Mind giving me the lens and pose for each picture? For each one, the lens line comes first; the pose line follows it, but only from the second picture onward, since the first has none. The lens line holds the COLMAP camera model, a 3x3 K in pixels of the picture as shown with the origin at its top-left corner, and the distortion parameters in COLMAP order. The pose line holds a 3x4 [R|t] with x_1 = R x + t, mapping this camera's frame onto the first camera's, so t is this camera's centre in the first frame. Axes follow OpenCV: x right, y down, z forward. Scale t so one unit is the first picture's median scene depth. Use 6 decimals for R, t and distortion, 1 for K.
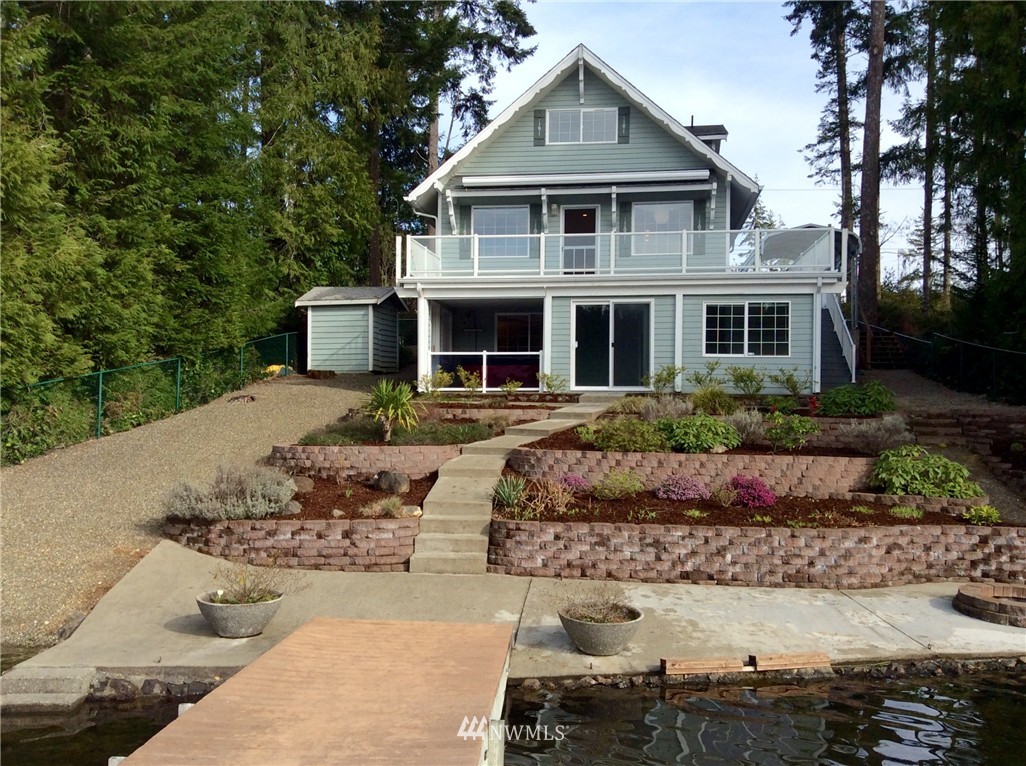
lens RADIAL K [[923.9, 0, 504.6], [0, 923.9, 390.3], [0, 0, 1]] dist [0.061036, -0.026991]
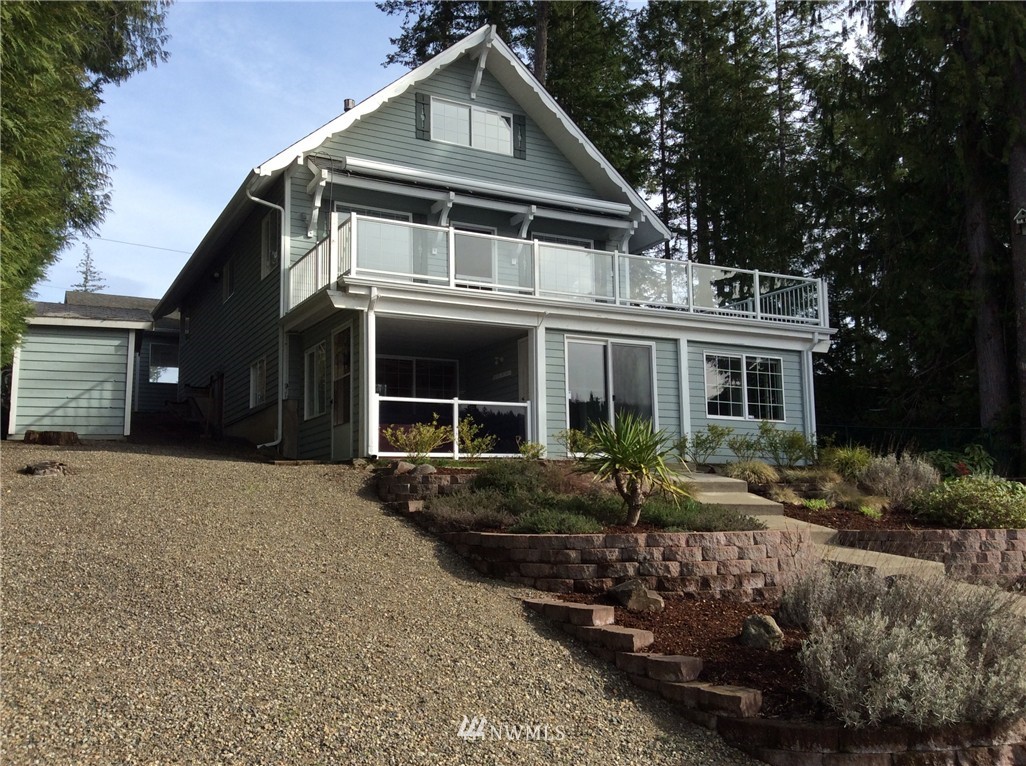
lens RADIAL K [[923.9, 0, 516.4], [0, 923.9, 377.7], [0, 0, 1]] dist [0.061036, -0.026991]
pose [[0.817665, 0.063272, 0.572207, -0.371735], [0.009617, 0.992302, -0.123467, 0.025639], [-0.575614, 0.106457, 0.810762, 0.427071]]
